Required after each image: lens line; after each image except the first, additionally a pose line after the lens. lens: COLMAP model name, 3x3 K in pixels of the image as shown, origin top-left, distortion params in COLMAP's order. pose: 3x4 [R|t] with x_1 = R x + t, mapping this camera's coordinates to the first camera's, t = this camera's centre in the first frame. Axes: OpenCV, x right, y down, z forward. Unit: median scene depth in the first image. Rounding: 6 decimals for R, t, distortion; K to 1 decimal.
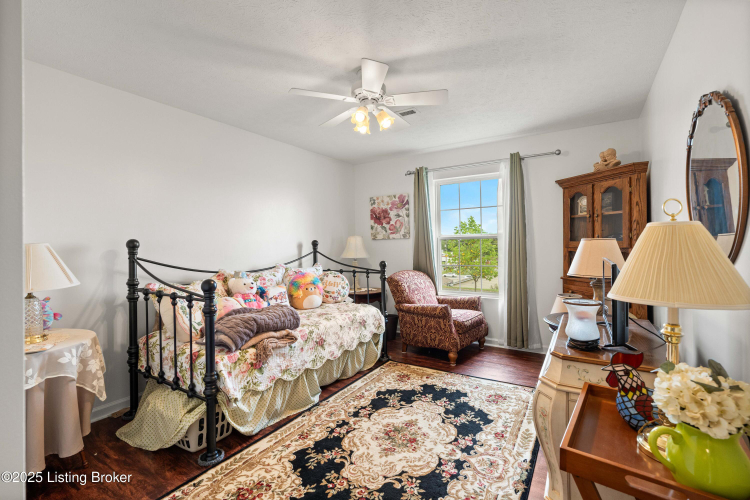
lens RADIAL K [[347.6, 0, 376.3], [0, 347.6, 236.5], [0, 0, 1]] dist [0.000074, -0.000013]
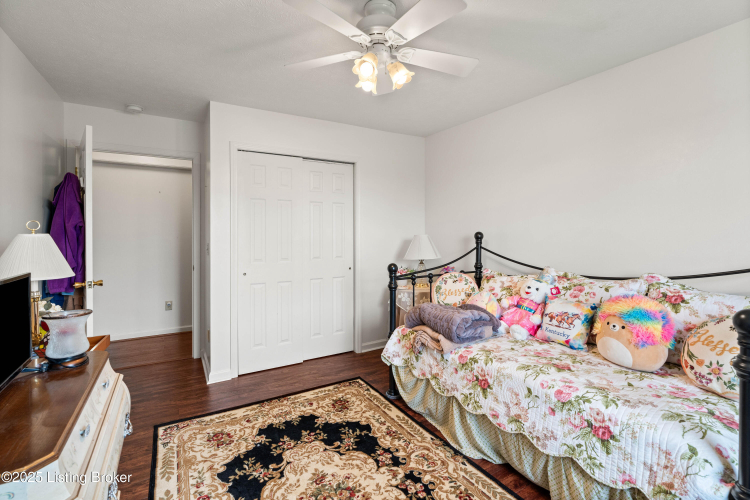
lens RADIAL K [[347.6, 0, 376.3], [0, 347.6, 236.5], [0, 0, 1]] dist [0.000074, -0.000013]
pose [[-0.466875, 0.019775, -0.884102, 0.677023], [0.023897, 0.999667, 0.009741, 0.004110], [0.884000, -0.016579, -0.467192, 1.435993]]
